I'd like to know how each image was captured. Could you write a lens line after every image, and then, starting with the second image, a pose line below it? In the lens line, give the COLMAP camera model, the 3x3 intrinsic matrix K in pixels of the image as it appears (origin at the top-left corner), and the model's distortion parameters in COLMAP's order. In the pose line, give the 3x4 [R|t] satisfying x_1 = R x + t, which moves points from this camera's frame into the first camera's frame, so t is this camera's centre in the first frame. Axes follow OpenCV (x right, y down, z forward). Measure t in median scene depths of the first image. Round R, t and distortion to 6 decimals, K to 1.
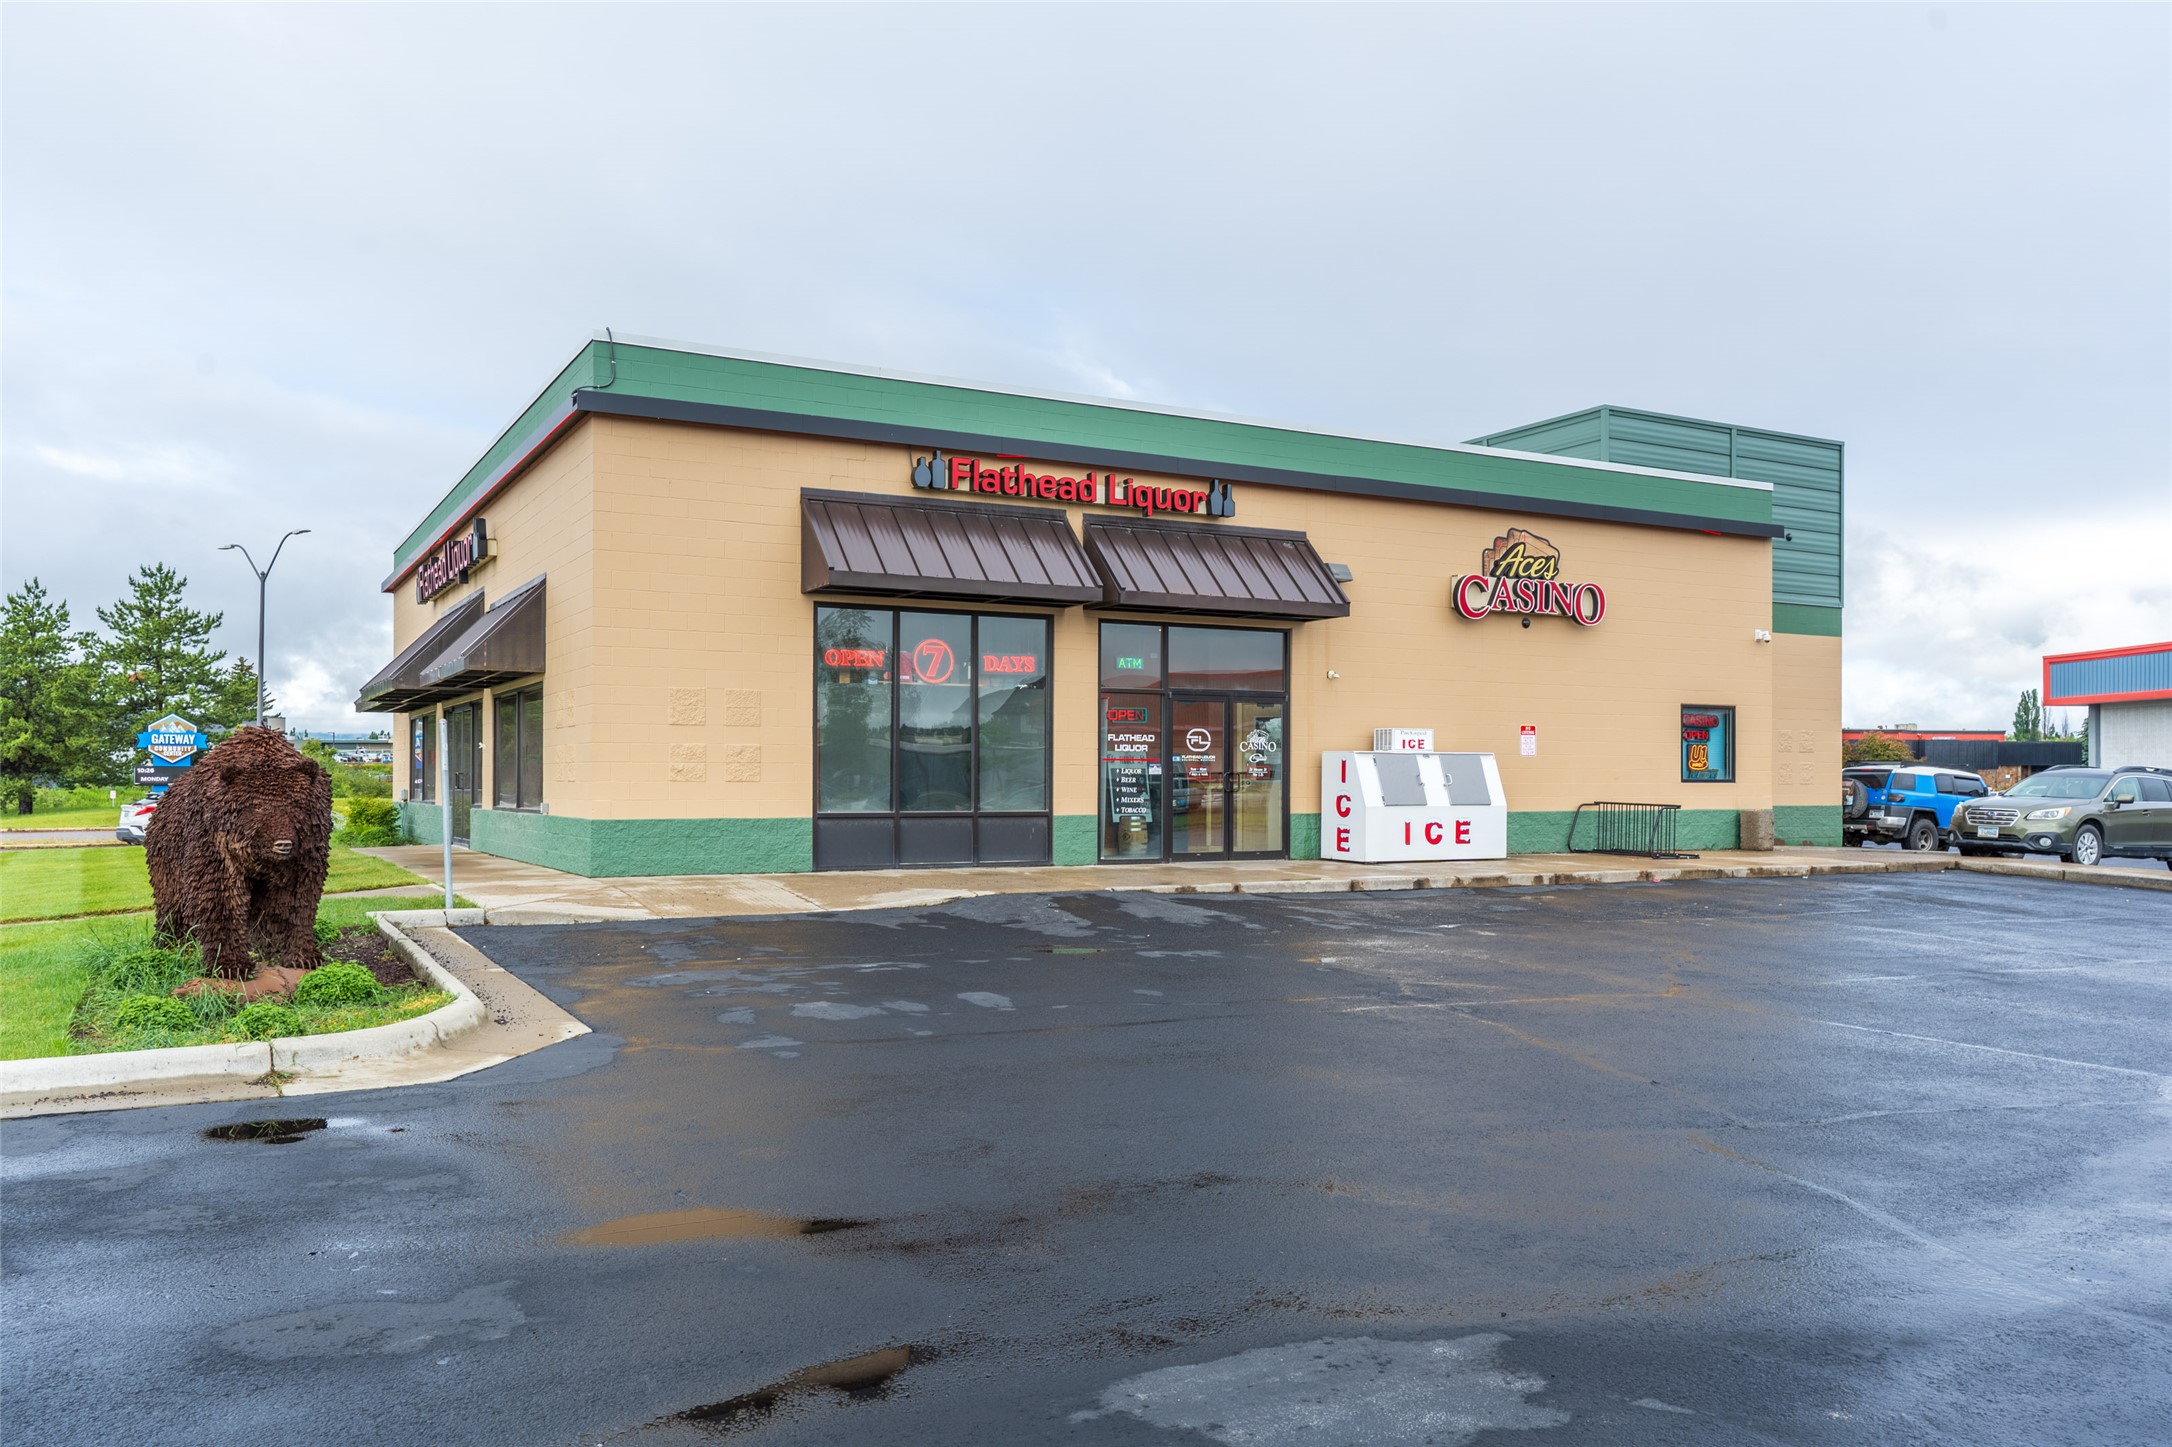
lens RADIAL K [[1626.6, 0, 1080.5], [0, 1626.6, 730.1], [0, 0, 1]] dist [-0.007477, -0.001426]
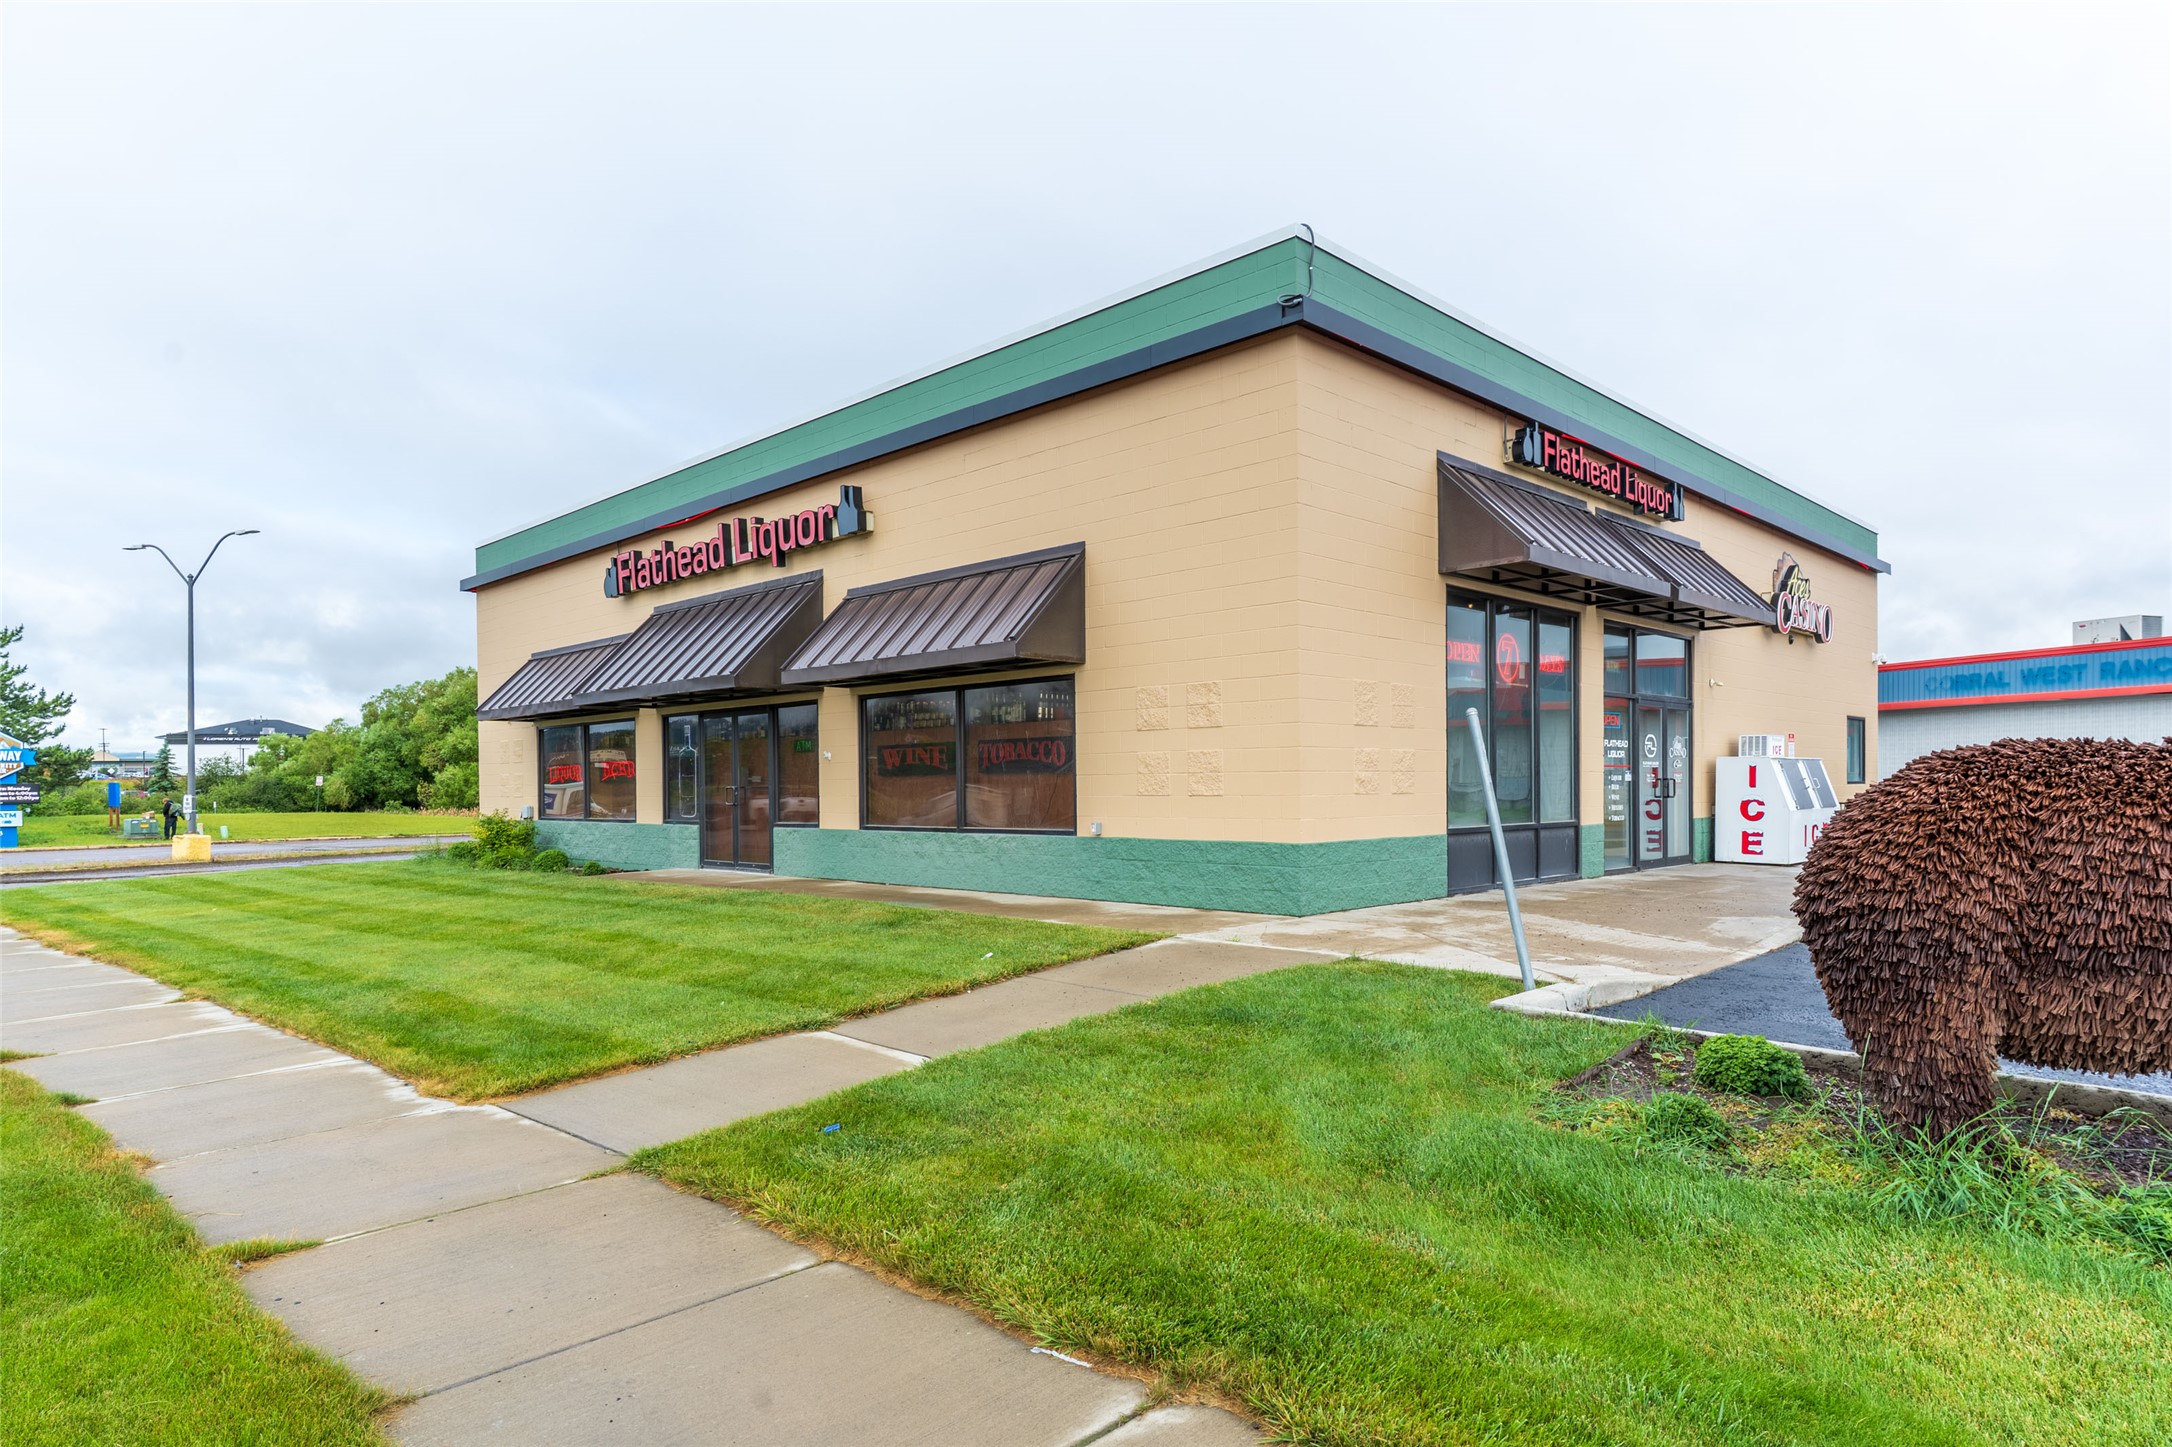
lens RADIAL K [[1240.3, 0, 1097.0], [0, 1240.3, 744.3], [0, 0, 1]] dist [0.003664, 0.001160]
pose [[0.958008, -0.000985, 0.286741, -0.466107], [0.001862, 0.999994, -0.002785, 0.006524], [-0.286737, 0.003202, 0.958004, 0.371459]]
